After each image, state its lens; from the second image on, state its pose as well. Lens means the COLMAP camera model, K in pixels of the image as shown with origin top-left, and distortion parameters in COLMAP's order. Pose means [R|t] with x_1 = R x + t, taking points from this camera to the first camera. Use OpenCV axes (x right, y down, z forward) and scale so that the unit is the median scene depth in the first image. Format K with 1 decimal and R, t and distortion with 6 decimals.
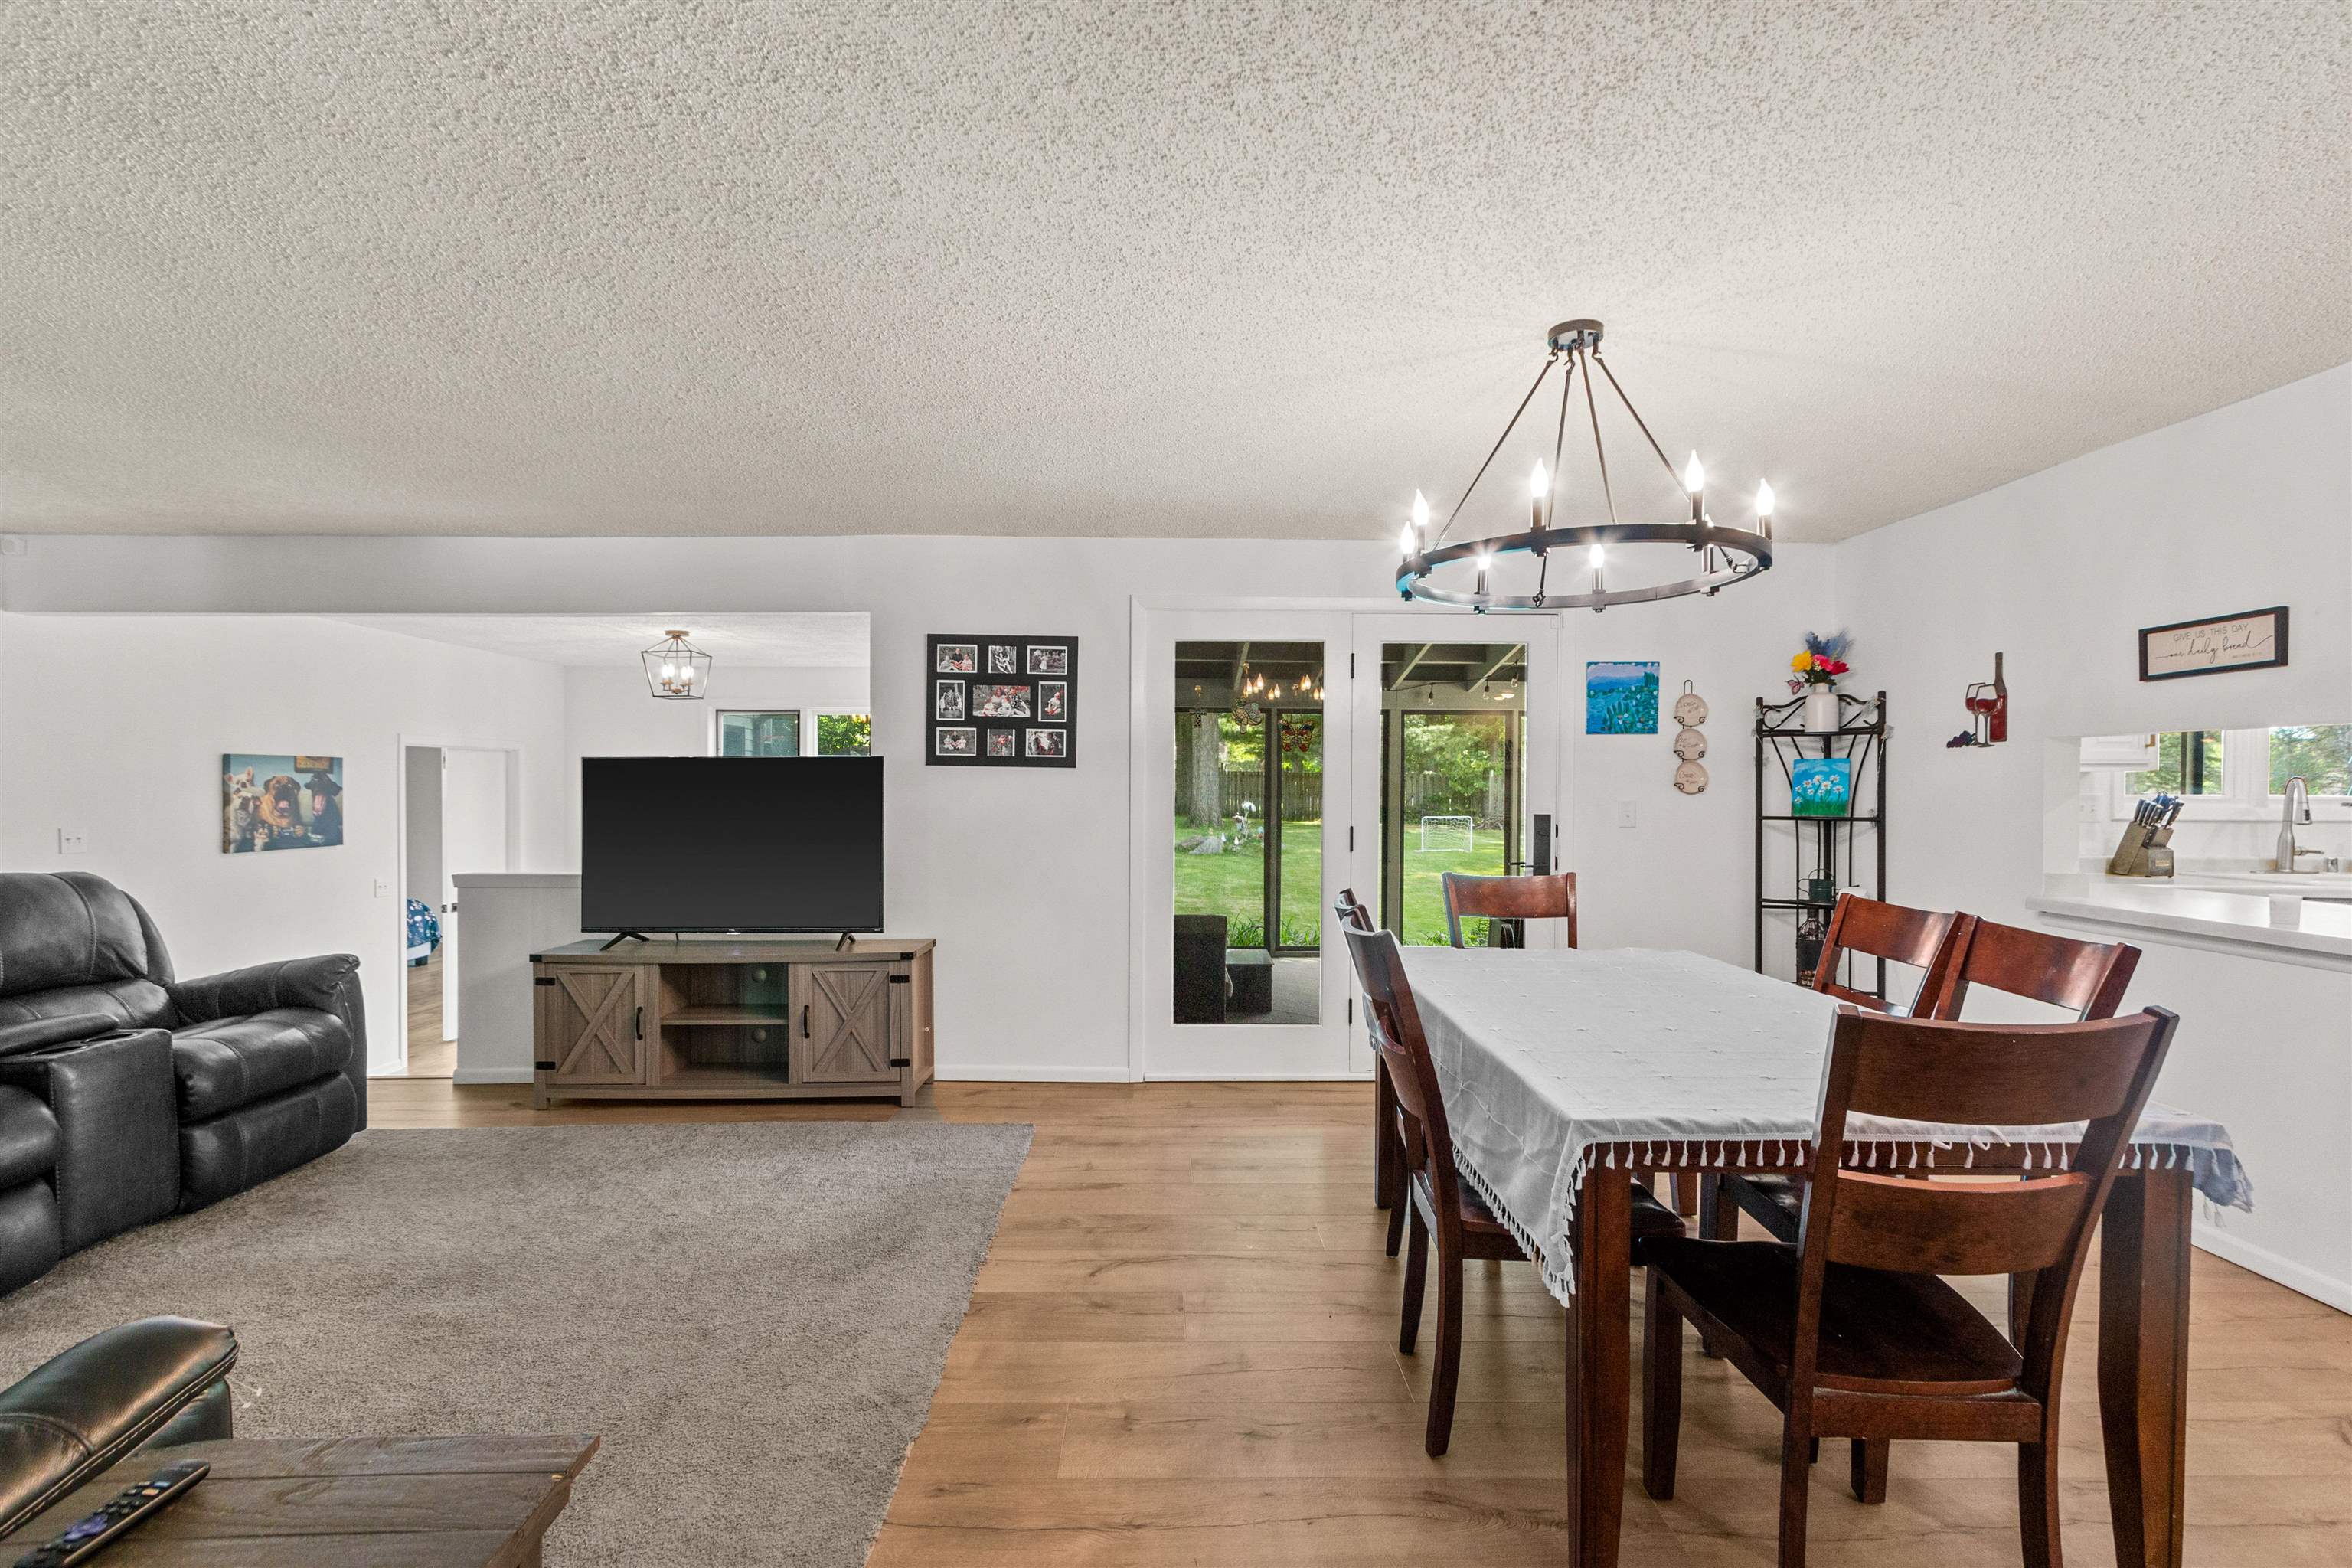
lens RADIAL K [[1078.8, 0, 1177.7], [0, 1078.8, 798.8], [0, 0, 1]] dist [0.005490, 0.000341]
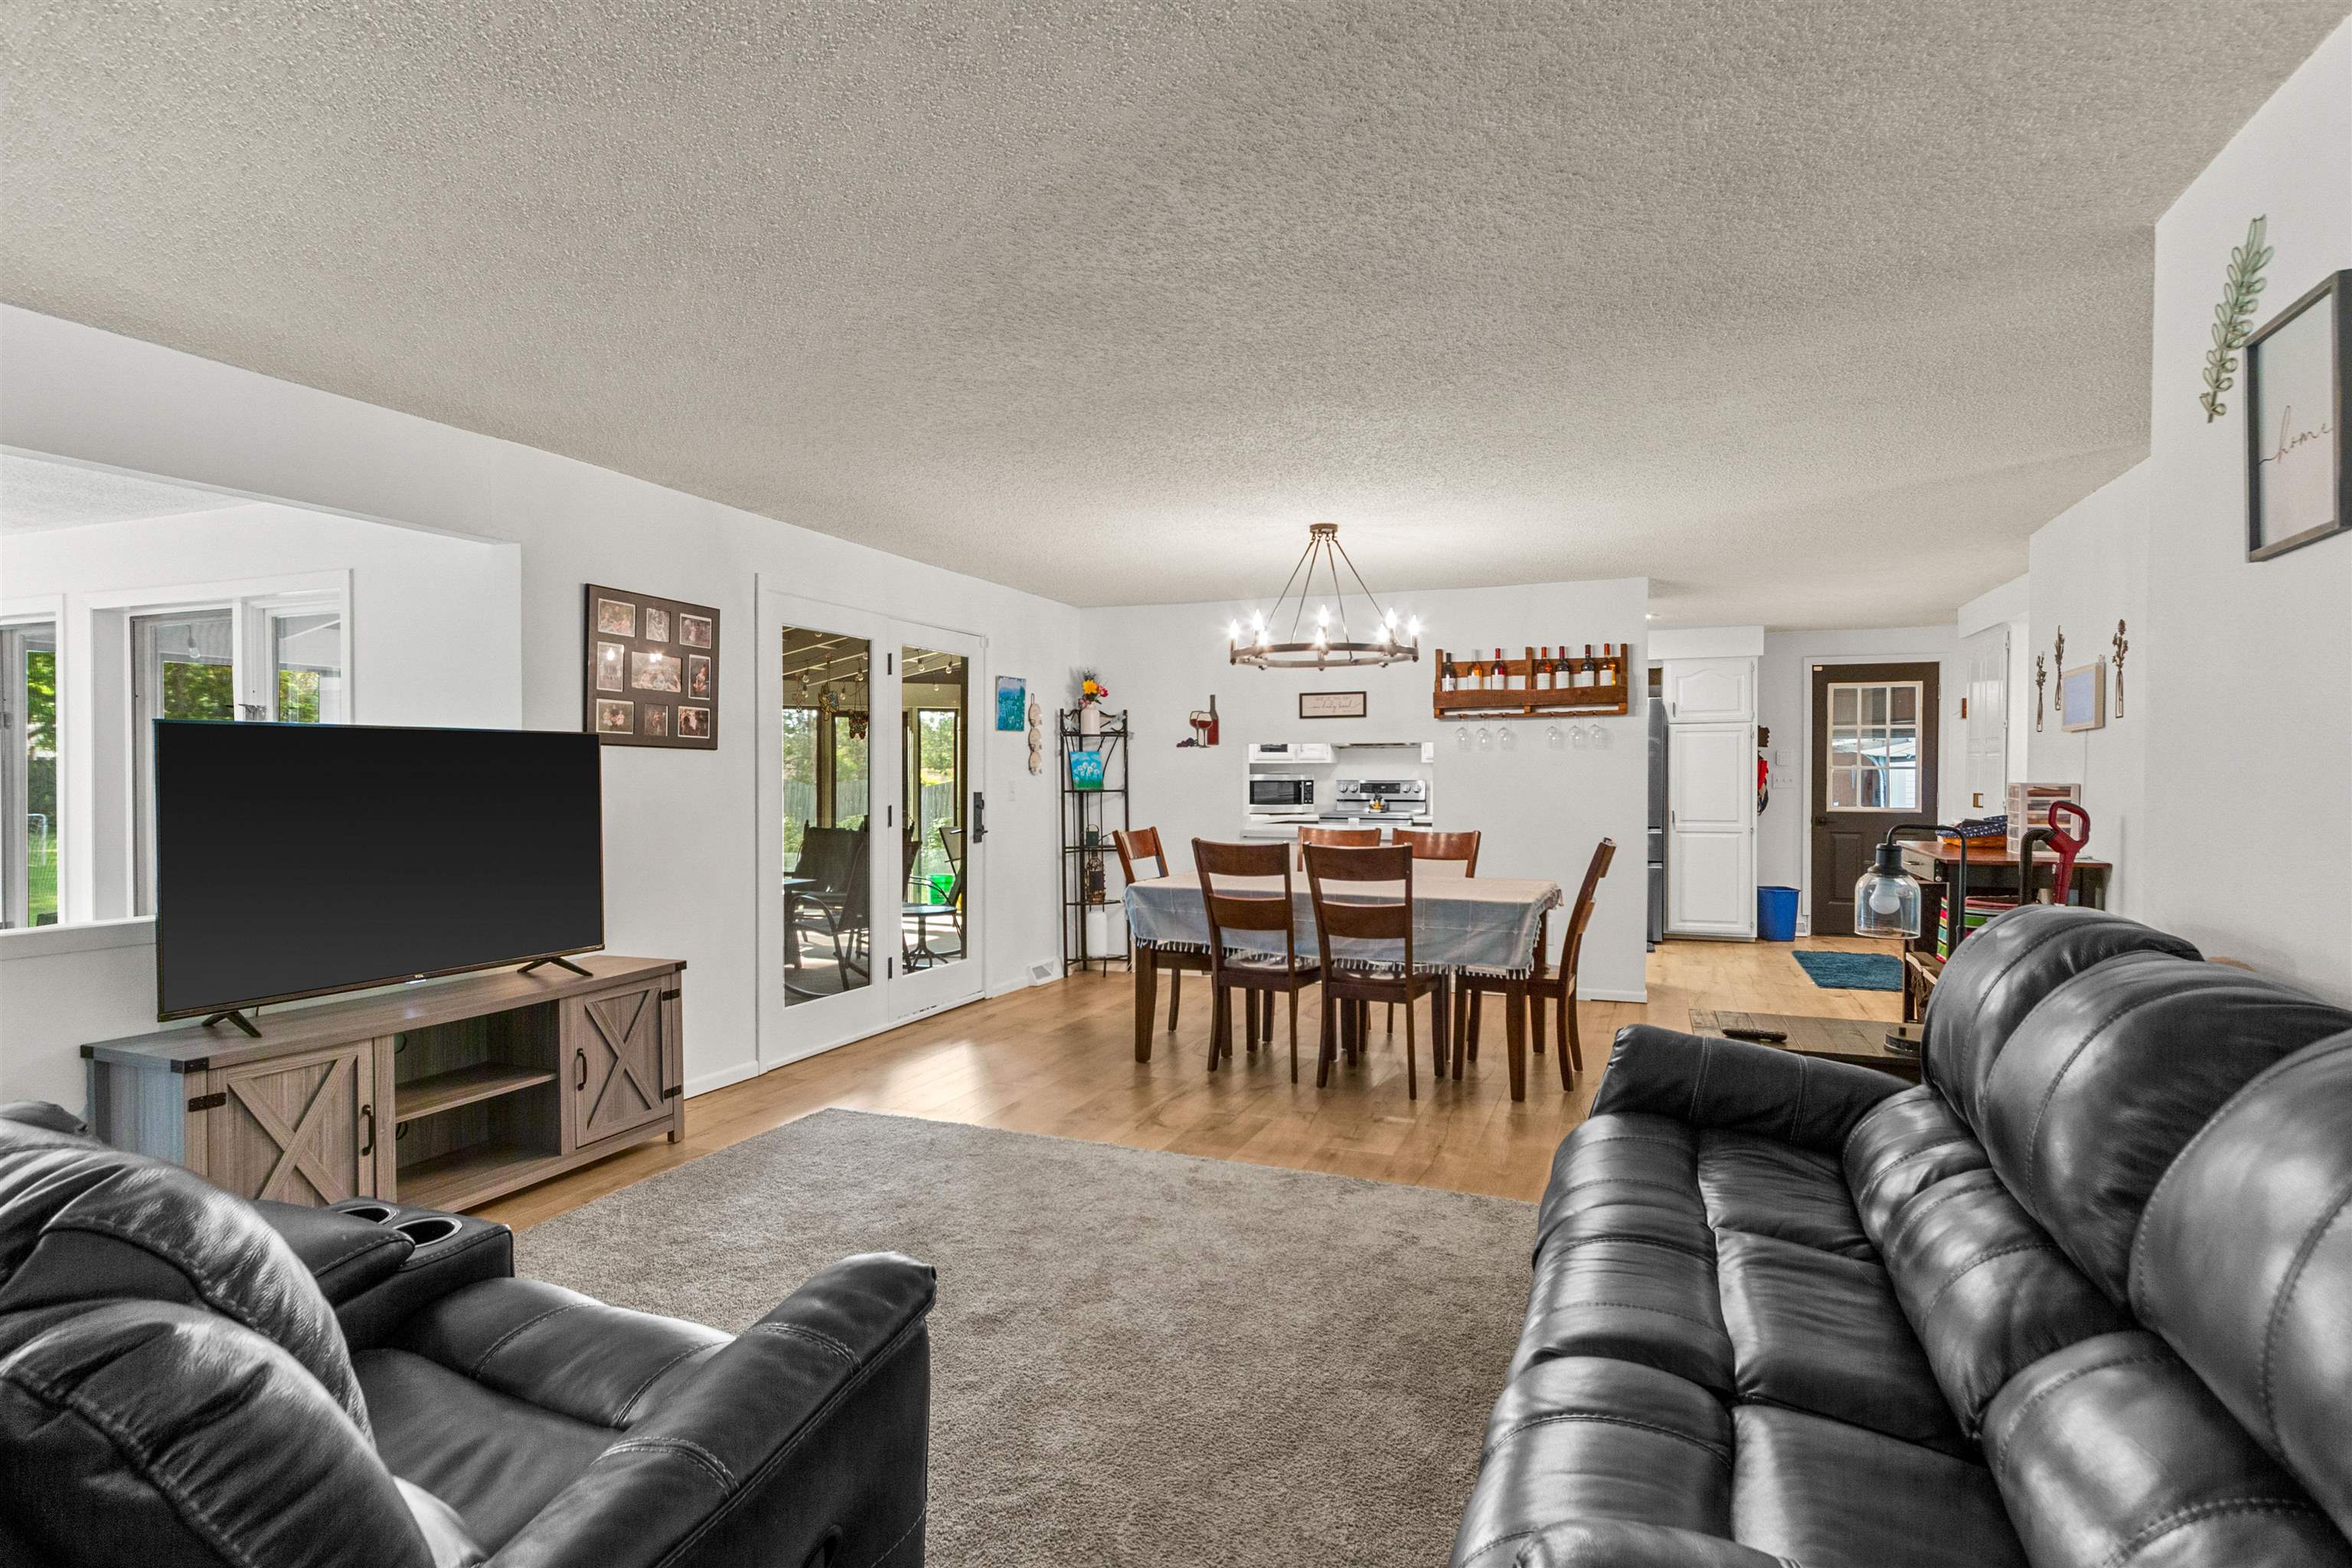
lens RADIAL K [[1191.6, 0, 1171.4], [0, 1191.6, 778.8], [0, 0, 1]] dist [0.000376, -0.000083]
pose [[0.388094, -0.007094, 0.921593, -0.902926], [0.011169, 0.999933, 0.002994, -0.002685], [-0.921552, 0.009131, 0.388147, 0.244925]]
